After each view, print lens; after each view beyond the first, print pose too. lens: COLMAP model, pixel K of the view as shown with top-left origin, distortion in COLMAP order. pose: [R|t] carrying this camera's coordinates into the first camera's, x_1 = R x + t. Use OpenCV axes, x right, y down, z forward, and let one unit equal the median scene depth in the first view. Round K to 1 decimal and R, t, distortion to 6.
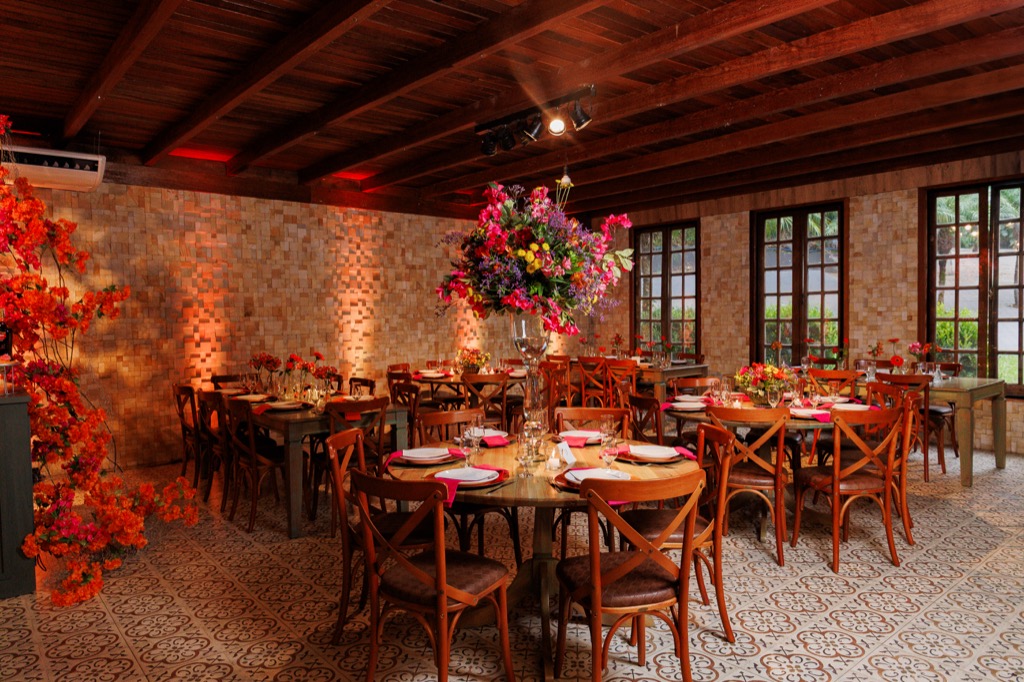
lens RADIAL K [[732.3, 0, 510.2], [0, 732.3, 294.5], [0, 0, 1]] dist [0.029057, -0.082530]
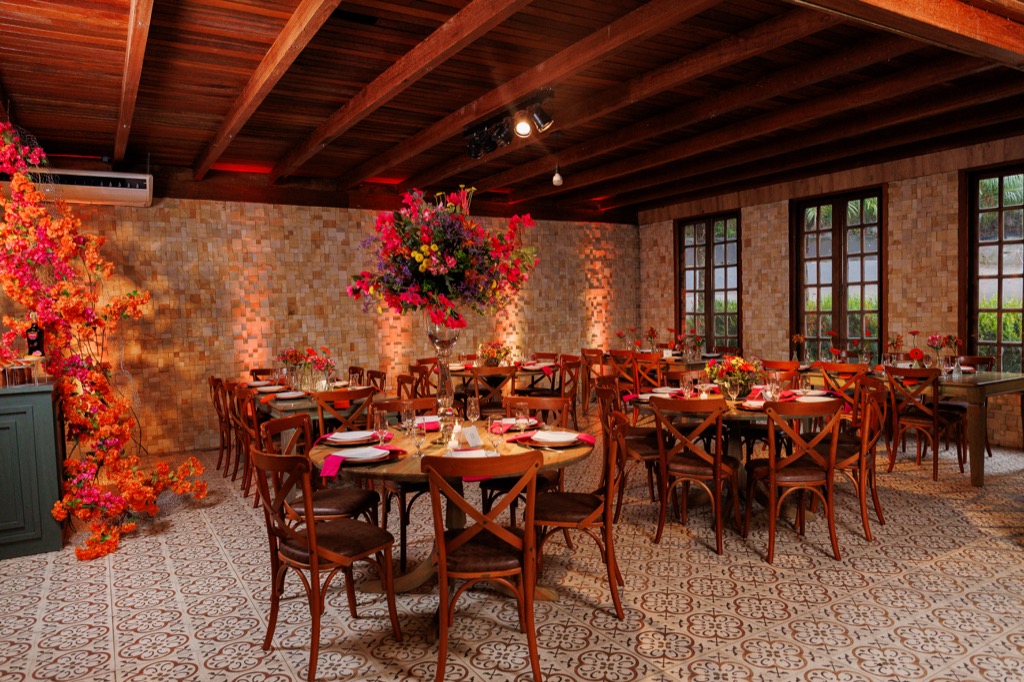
lens RADIAL K [[727.6, 0, 512.0], [0, 727.6, 341.0], [0, 0, 1]] dist [-0.024782, -0.007185]
pose [[0.986868, -0.005456, -0.161437, 0.130762], [0.017447, 0.997183, 0.072955, -0.004425], [0.160584, -0.074813, 0.984183, -0.014911]]
